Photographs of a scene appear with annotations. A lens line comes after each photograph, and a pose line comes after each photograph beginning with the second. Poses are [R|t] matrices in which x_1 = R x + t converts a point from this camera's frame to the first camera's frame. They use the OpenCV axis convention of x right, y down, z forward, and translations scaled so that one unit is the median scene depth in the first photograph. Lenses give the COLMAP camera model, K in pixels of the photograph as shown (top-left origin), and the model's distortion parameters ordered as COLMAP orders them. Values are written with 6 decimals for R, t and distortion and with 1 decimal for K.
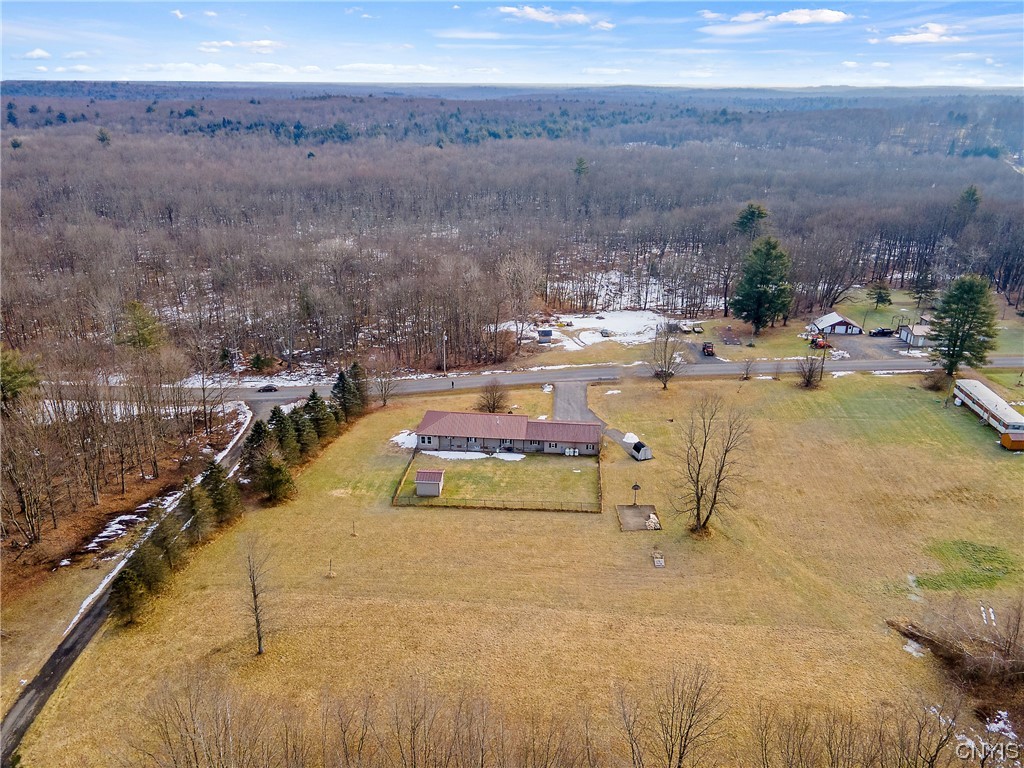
lens RADIAL K [[750.6, 0, 512.0], [0, 750.6, 384.0], [0, 0, 1]] dist [0.035237, 0.003607]
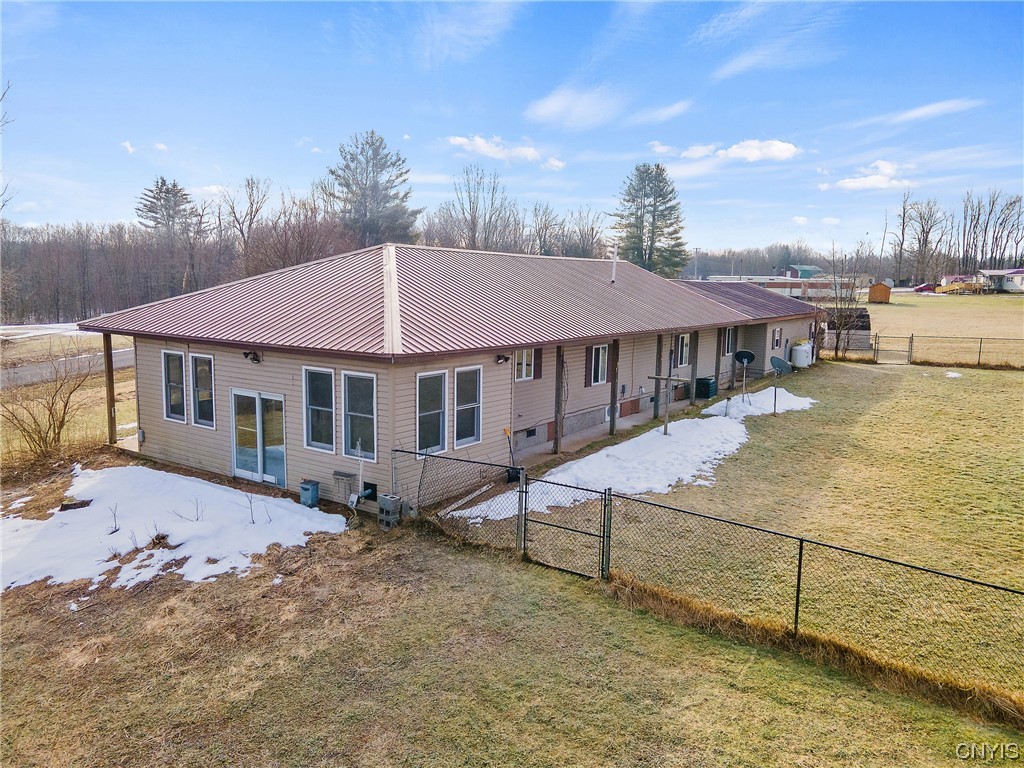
lens RADIAL K [[750.6, 0, 512.0], [0, 750.6, 384.0], [0, 0, 1]] dist [0.035237, 0.003607]
pose [[0.477389, -0.121489, 0.870253, -0.208930], [0.308688, 0.950457, -0.036649, 0.079509], [-0.822685, 0.286133, 0.491240, 0.954335]]
